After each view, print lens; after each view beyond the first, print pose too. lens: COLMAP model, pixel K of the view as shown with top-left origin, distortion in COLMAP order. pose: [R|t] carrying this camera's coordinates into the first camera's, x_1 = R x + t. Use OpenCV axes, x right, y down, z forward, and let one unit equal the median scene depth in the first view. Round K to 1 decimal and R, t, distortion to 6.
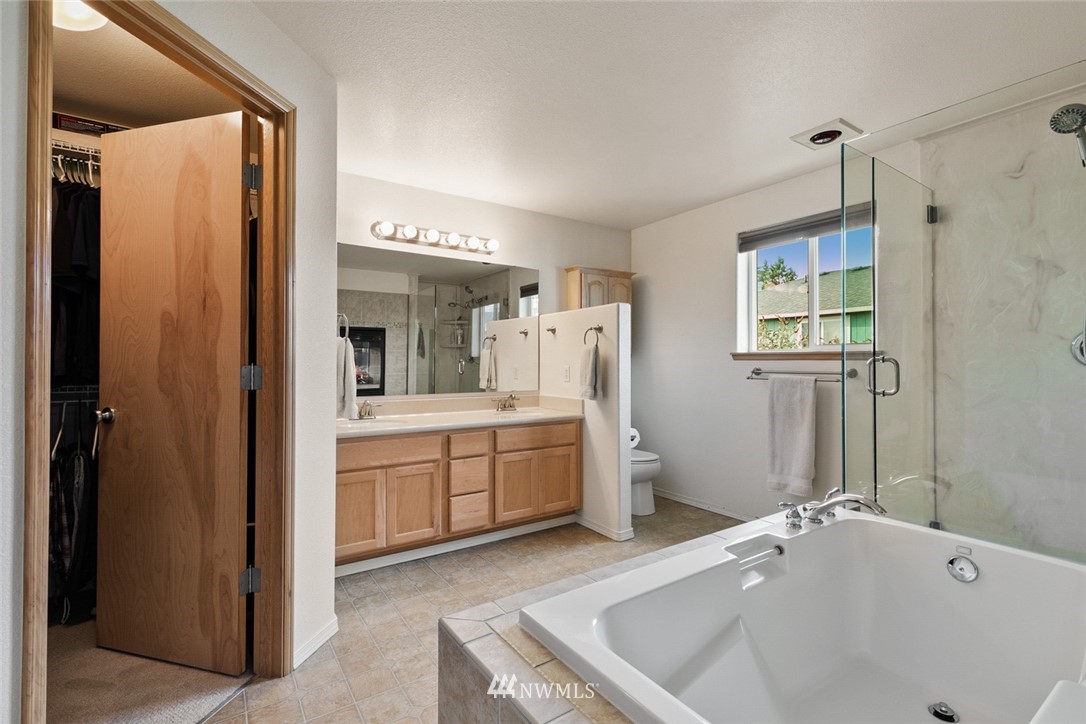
lens RADIAL K [[497.6, 0, 541.8], [0, 497.6, 357.6], [0, 0, 1]] dist [0.001489, 0.000110]
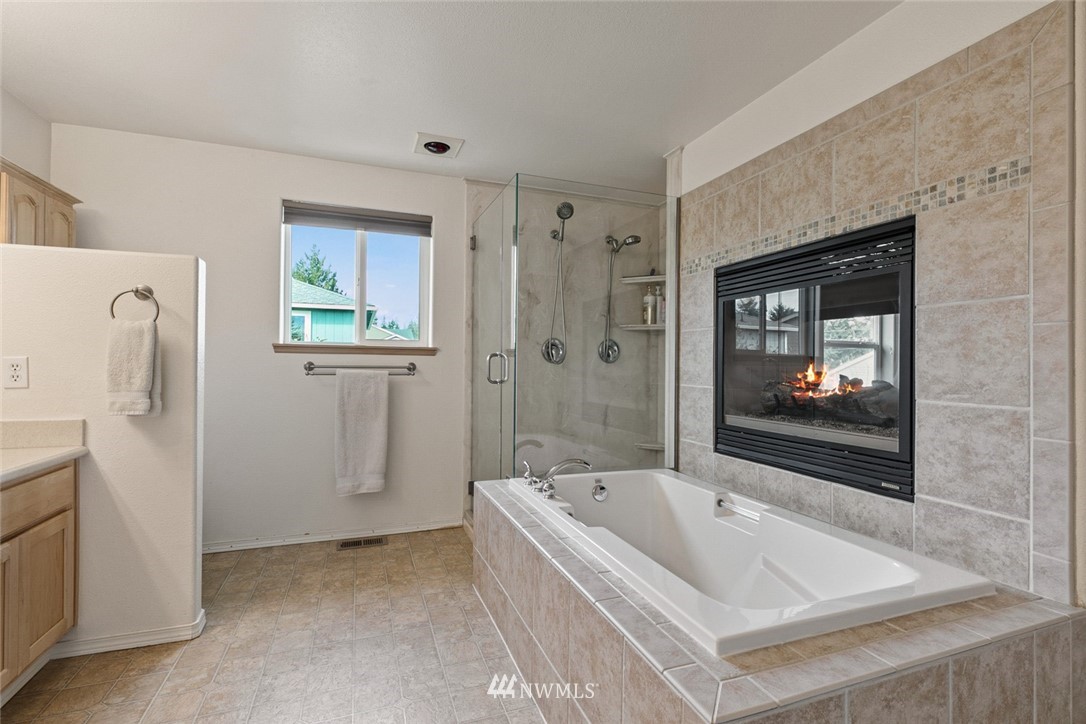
lens RADIAL K [[506.6, 0, 559.1], [0, 506.6, 361.3], [0, 0, 1]] dist [0.001161, 0.000445]
pose [[0.213448, 0.007377, 0.976927, -0.366382], [-0.019406, 0.999806, -0.003310, 0.014593], [-0.976762, -0.018252, 0.213549, 0.416010]]
